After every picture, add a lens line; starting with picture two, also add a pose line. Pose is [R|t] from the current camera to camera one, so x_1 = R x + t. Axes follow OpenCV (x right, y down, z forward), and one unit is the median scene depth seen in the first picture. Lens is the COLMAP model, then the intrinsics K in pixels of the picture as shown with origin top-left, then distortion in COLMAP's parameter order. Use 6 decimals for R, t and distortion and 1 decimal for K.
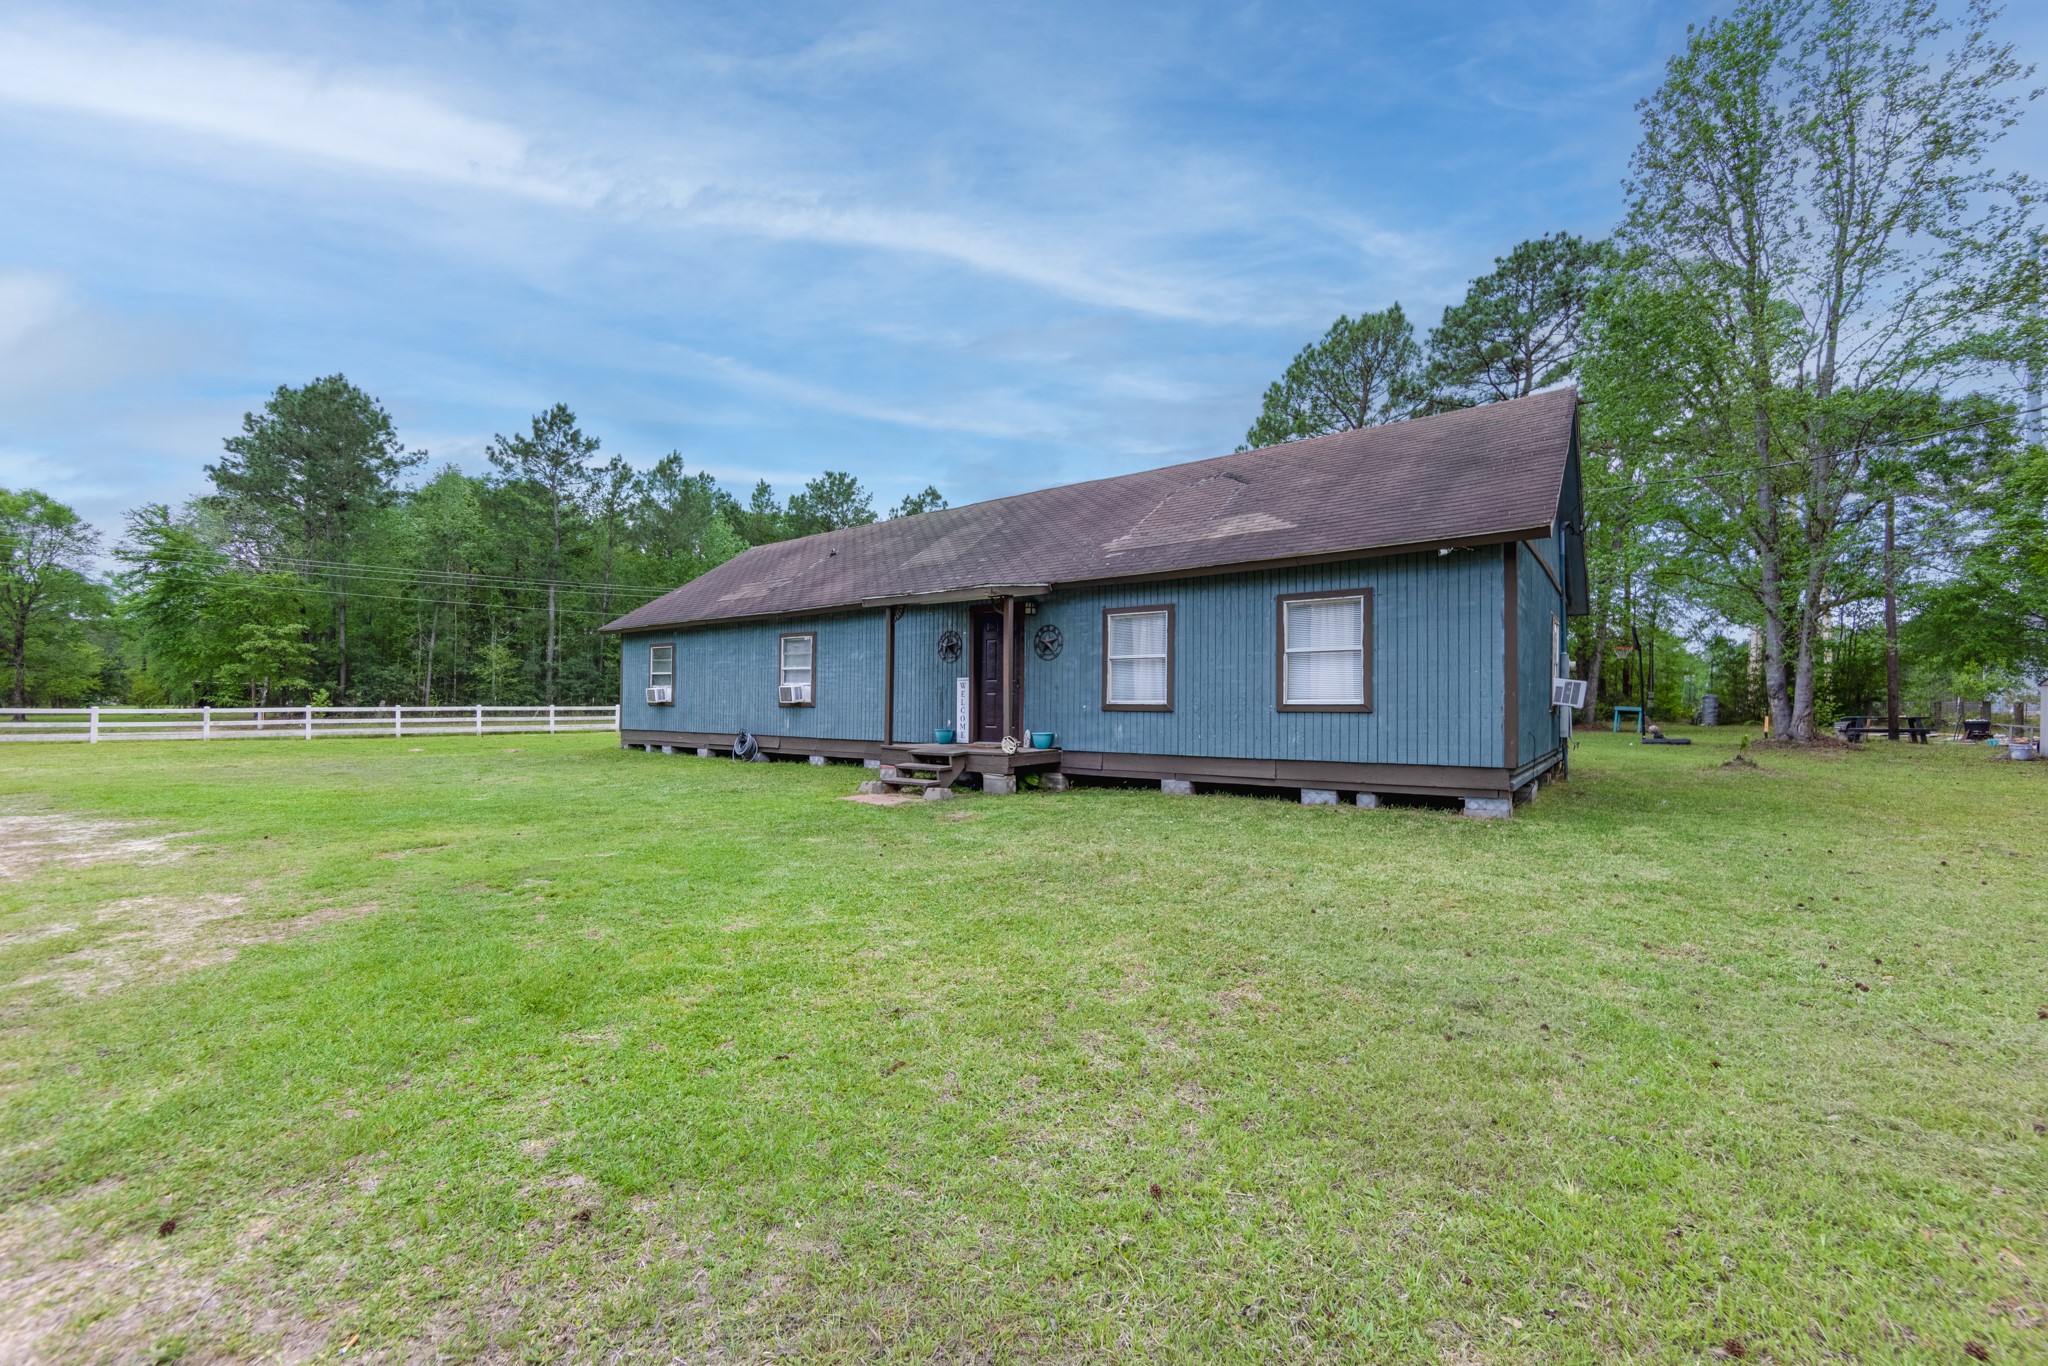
lens RADIAL K [[779.0, 0, 1046.2], [0, 779.0, 709.1], [0, 0, 1]] dist [-0.000111, -0.000135]
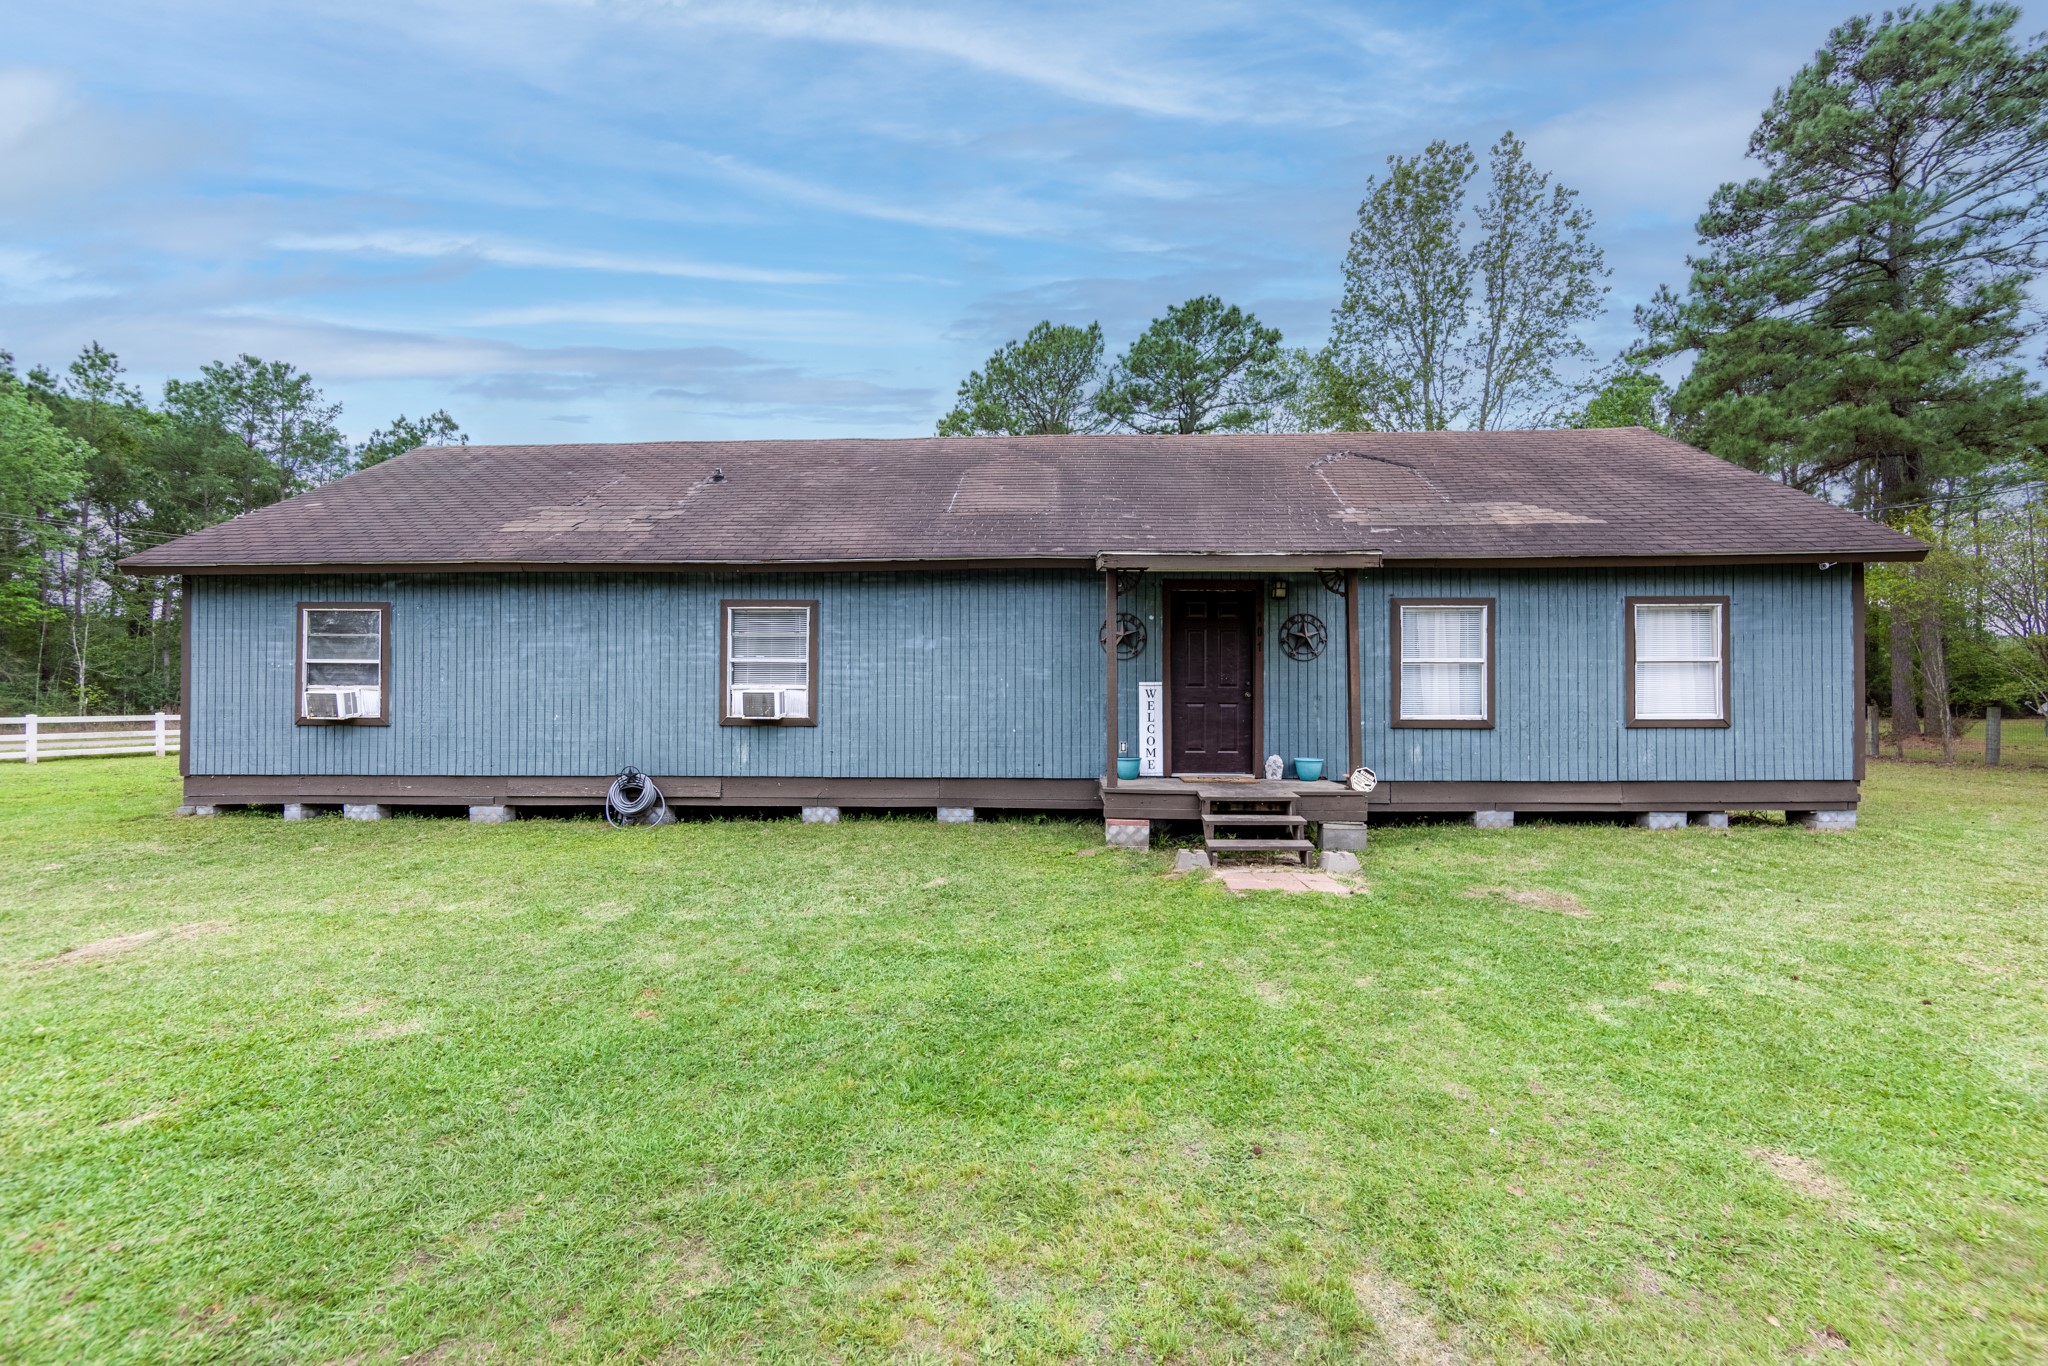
lens RADIAL K [[829.7, 0, 1036.2], [0, 829.7, 707.8], [0, 0, 1]] dist [-0.001325, -0.000310]
pose [[0.834337, 0.003840, 0.551241, -0.599606], [0.006259, 0.999845, -0.016438, -0.005890], [-0.551219, 0.017166, 0.834184, 0.439380]]
